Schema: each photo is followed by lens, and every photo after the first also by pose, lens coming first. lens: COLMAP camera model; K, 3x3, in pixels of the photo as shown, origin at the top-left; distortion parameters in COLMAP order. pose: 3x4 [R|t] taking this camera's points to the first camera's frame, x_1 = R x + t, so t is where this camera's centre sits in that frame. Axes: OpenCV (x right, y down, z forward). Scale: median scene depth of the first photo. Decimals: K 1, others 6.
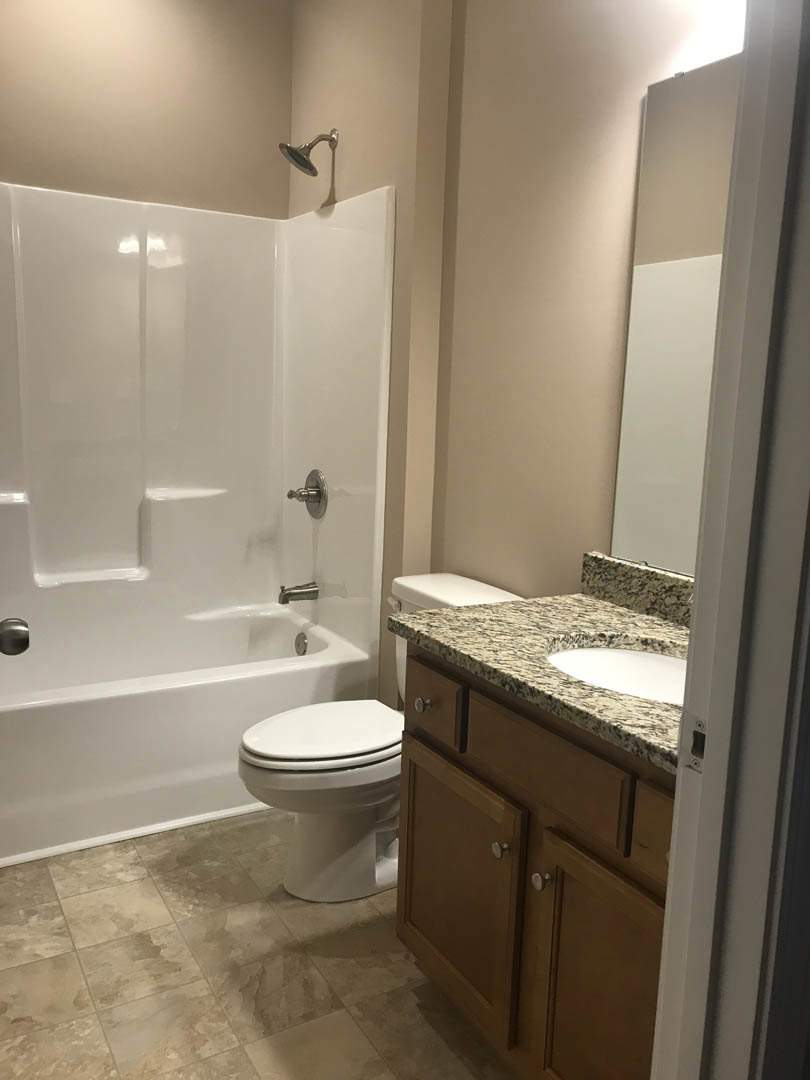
lens RADIAL K [[915.6, 0, 405.0], [0, 915.6, 540.0], [0, 0, 1]] dist [0.003051, 0.001215]
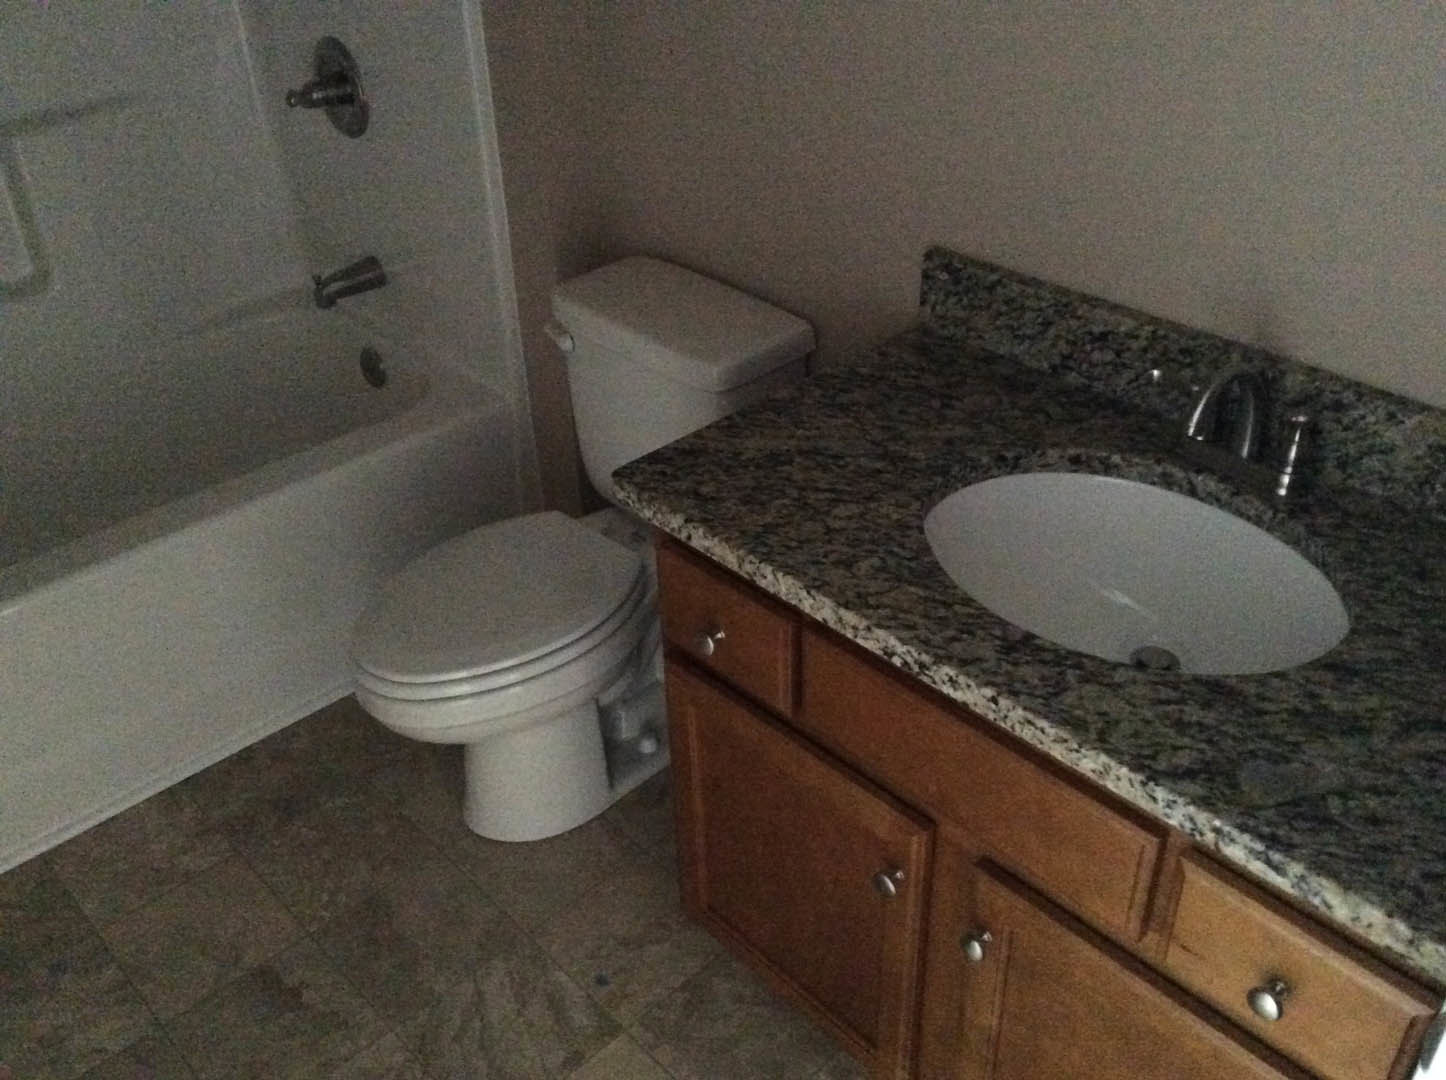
lens RADIAL K [[1353.1, 0, 724.9], [0, 1353.1, 581.1], [0, 0, 1]] dist [0.042994, -0.004071]
pose [[0.973096, -0.178705, 0.145425, -0.079415], [0.097309, 0.890902, 0.443650, -0.203051], [-0.208842, -0.417562, 0.884323, 0.258402]]
